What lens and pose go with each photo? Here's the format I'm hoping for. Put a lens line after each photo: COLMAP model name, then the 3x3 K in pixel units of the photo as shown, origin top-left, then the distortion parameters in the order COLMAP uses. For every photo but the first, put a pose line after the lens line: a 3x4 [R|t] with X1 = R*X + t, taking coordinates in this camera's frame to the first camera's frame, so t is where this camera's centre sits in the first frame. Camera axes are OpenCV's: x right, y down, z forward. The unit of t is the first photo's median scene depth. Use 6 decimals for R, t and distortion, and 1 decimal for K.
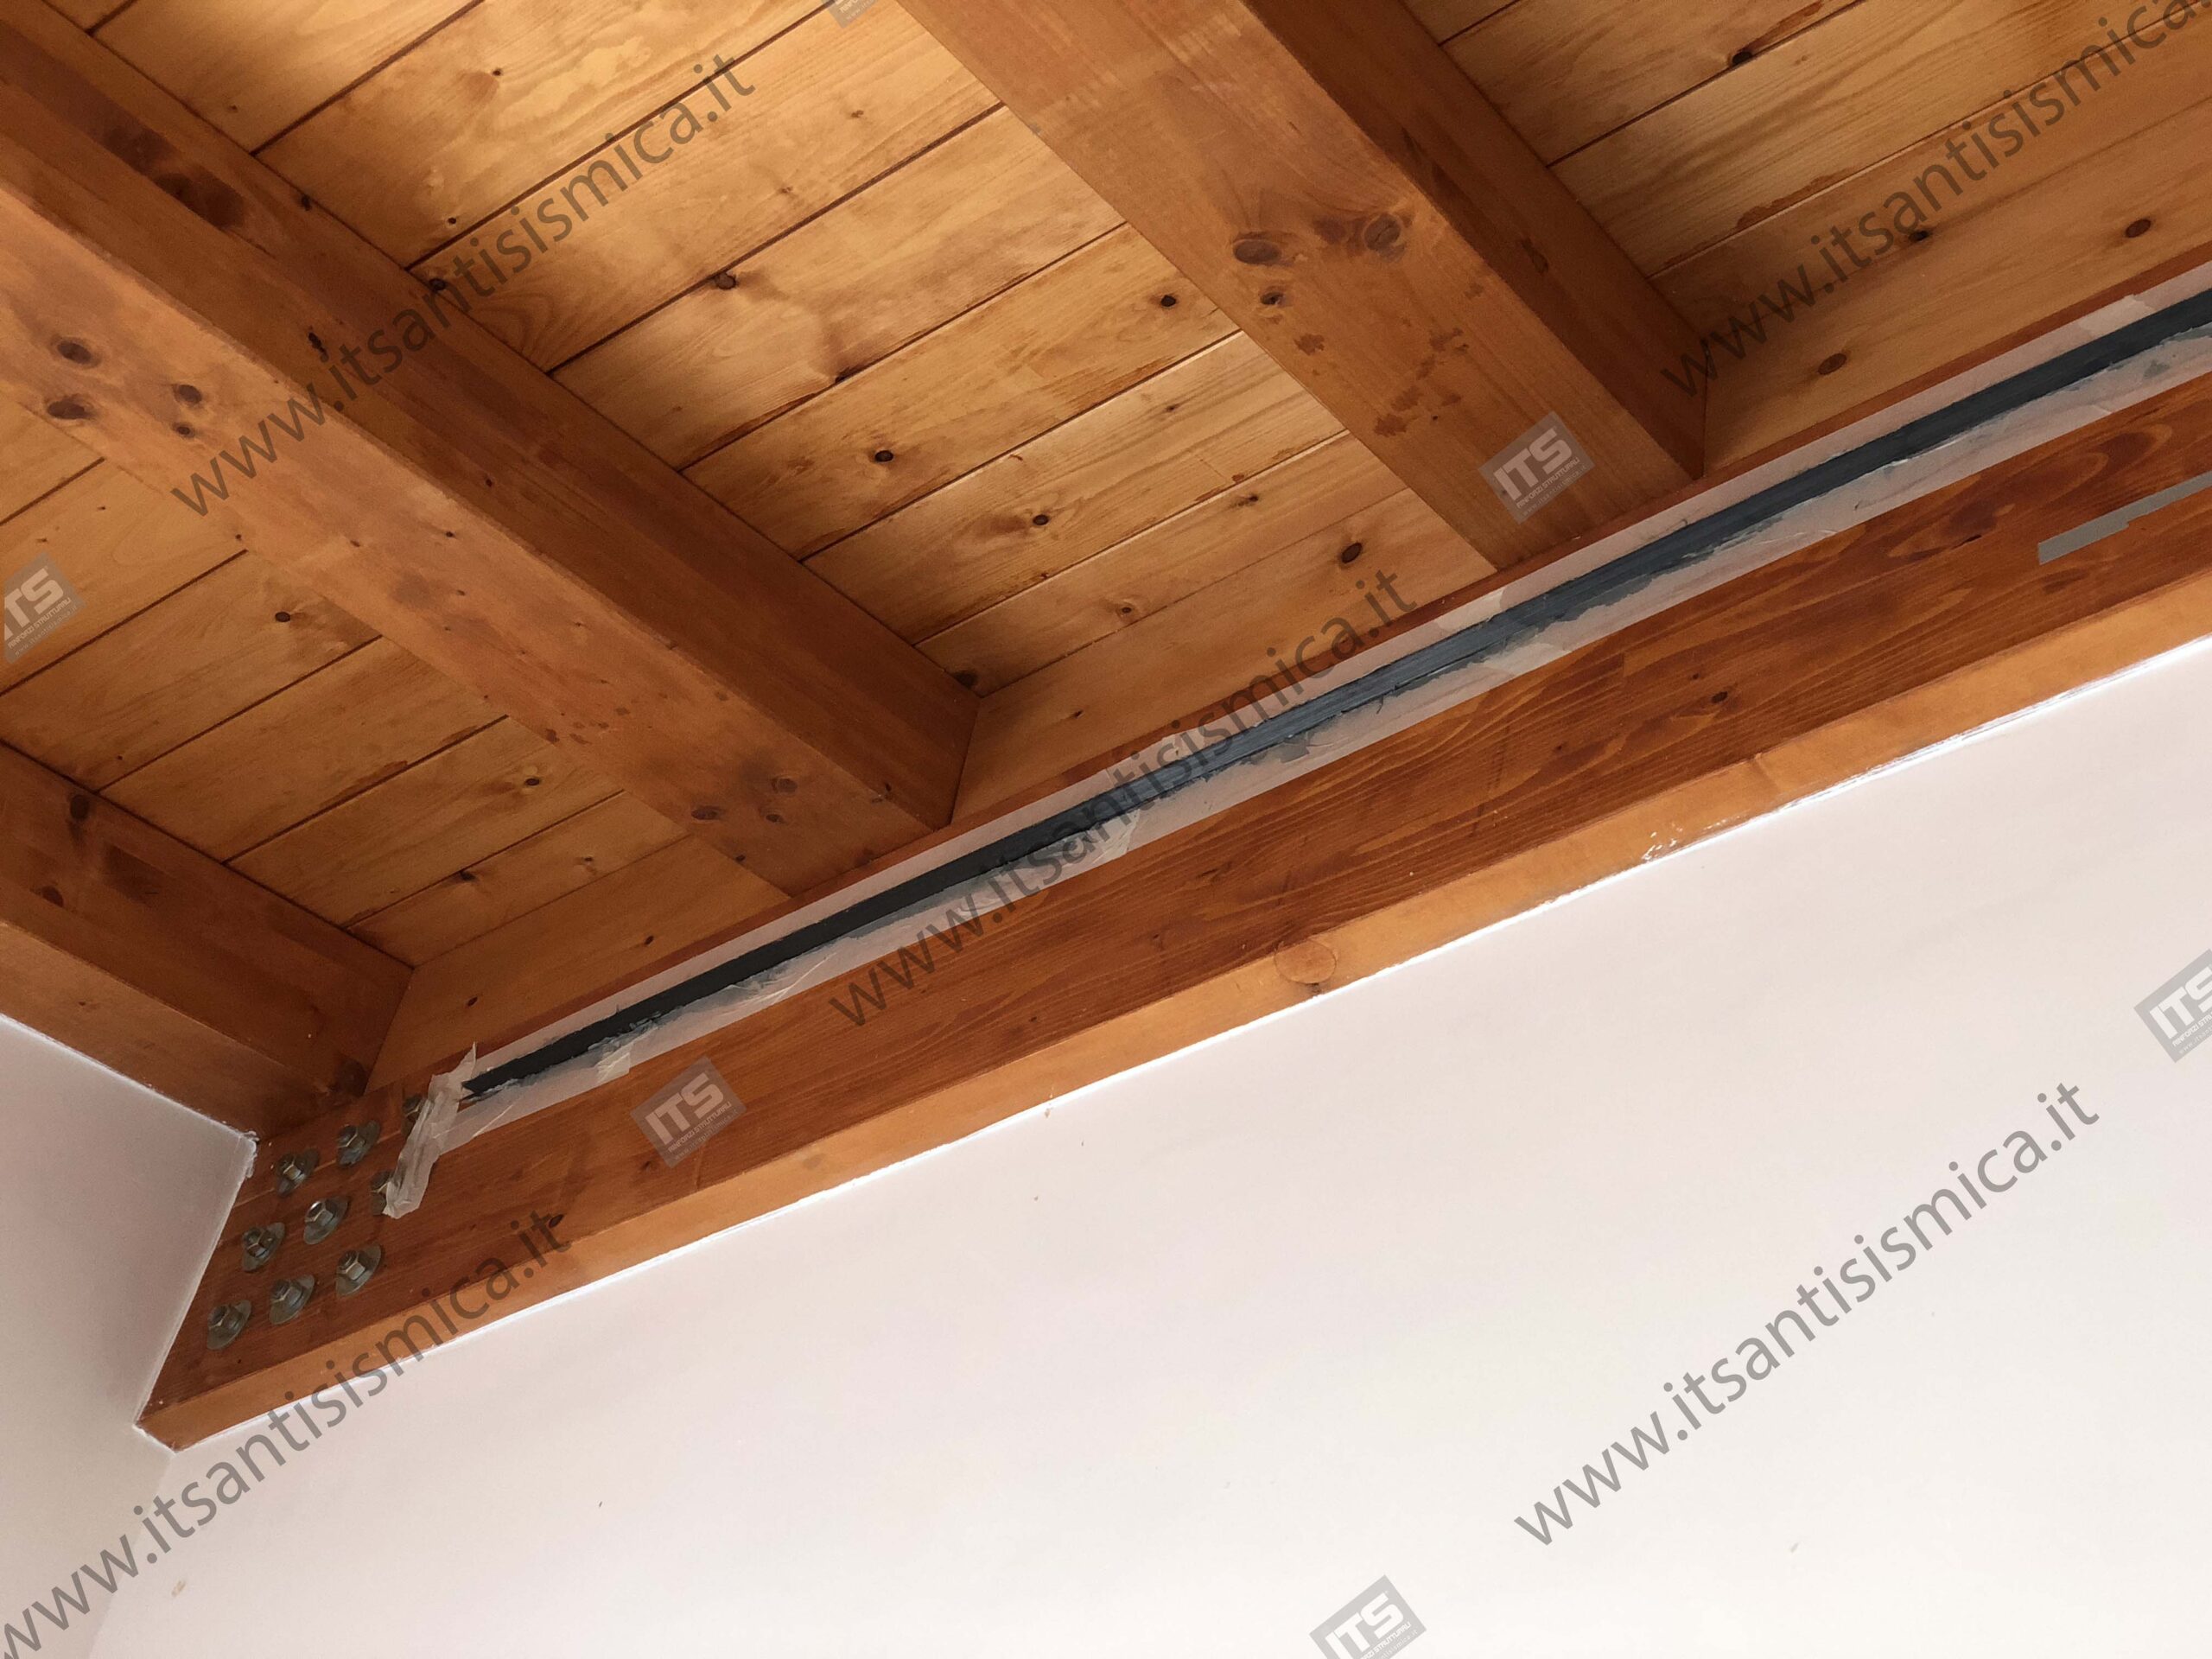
lens RADIAL K [[3354.9, 0, 1106.6], [0, 3354.9, 828.6], [0, 0, 1]] dist [0.111513, 0.000000]
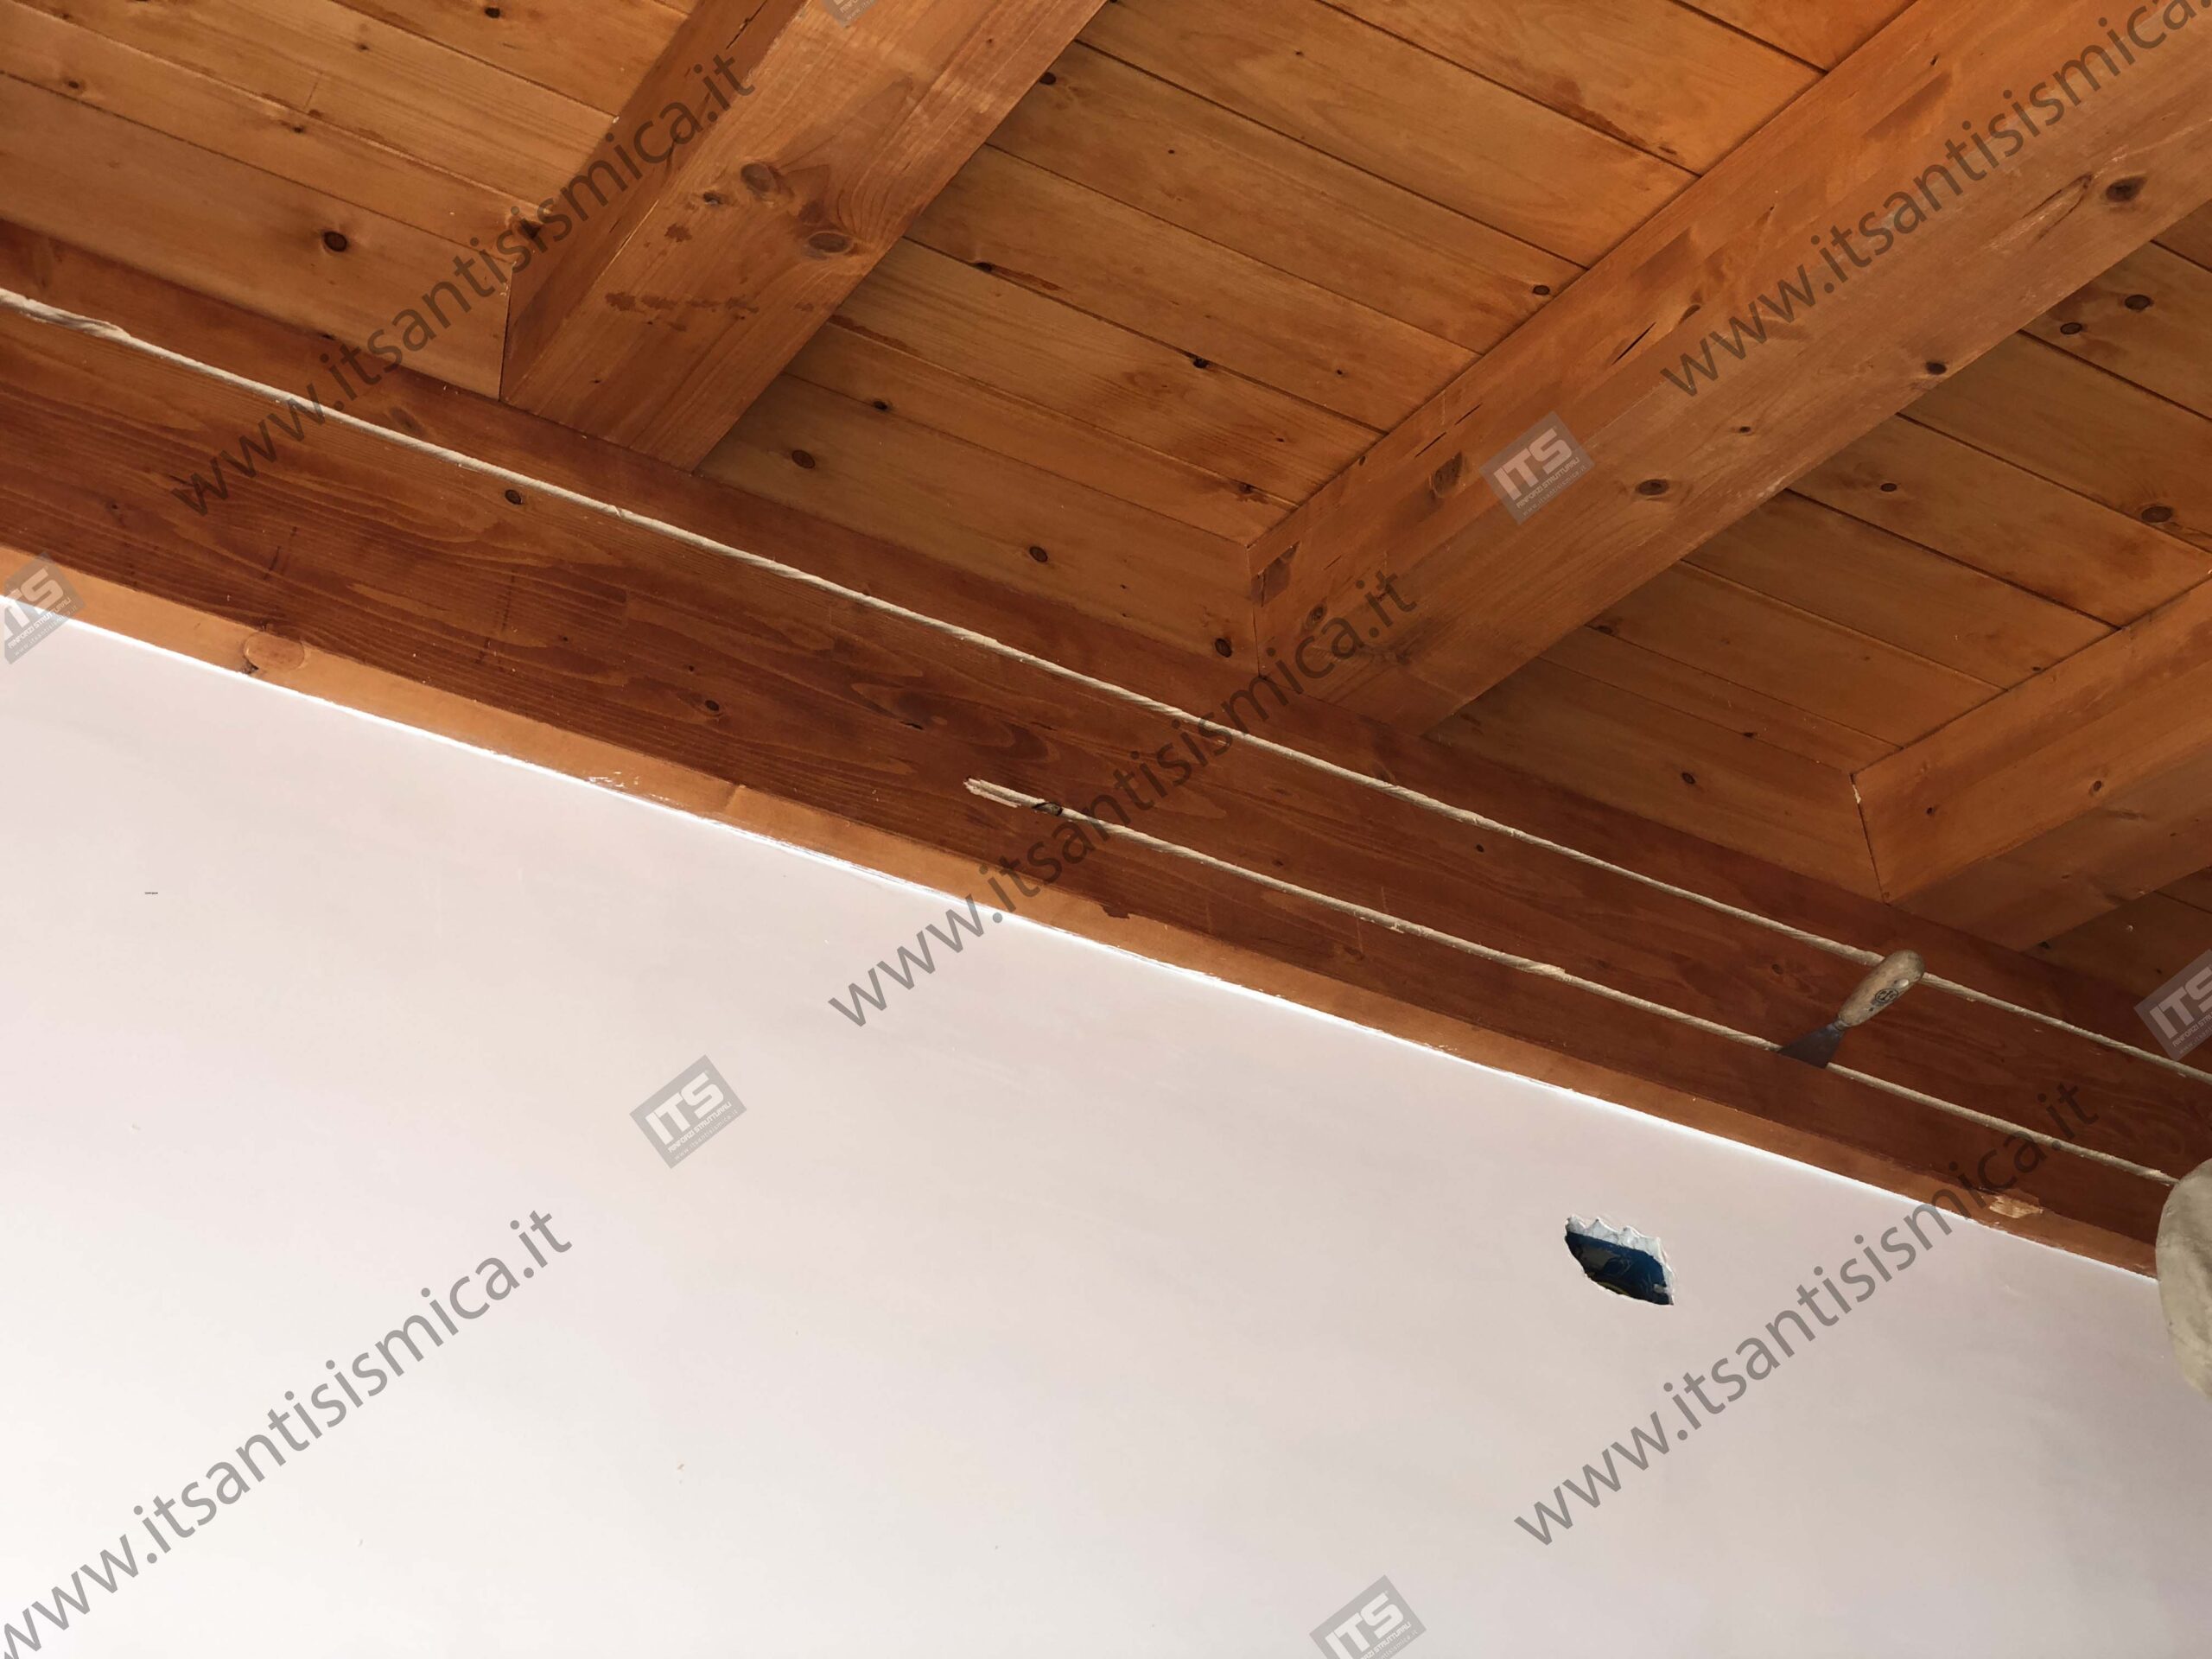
lens RADIAL K [[3354.9, 0, 1107.1], [0, 3354.9, 830.2], [0, 0, 1]] dist [0.111513, 0.000000]
pose [[0.379421, 0.462749, 0.801189, -0.679381], [-0.588651, 0.788810, -0.176830, 0.120679], [-0.713814, -0.404528, 0.571688, 0.202526]]
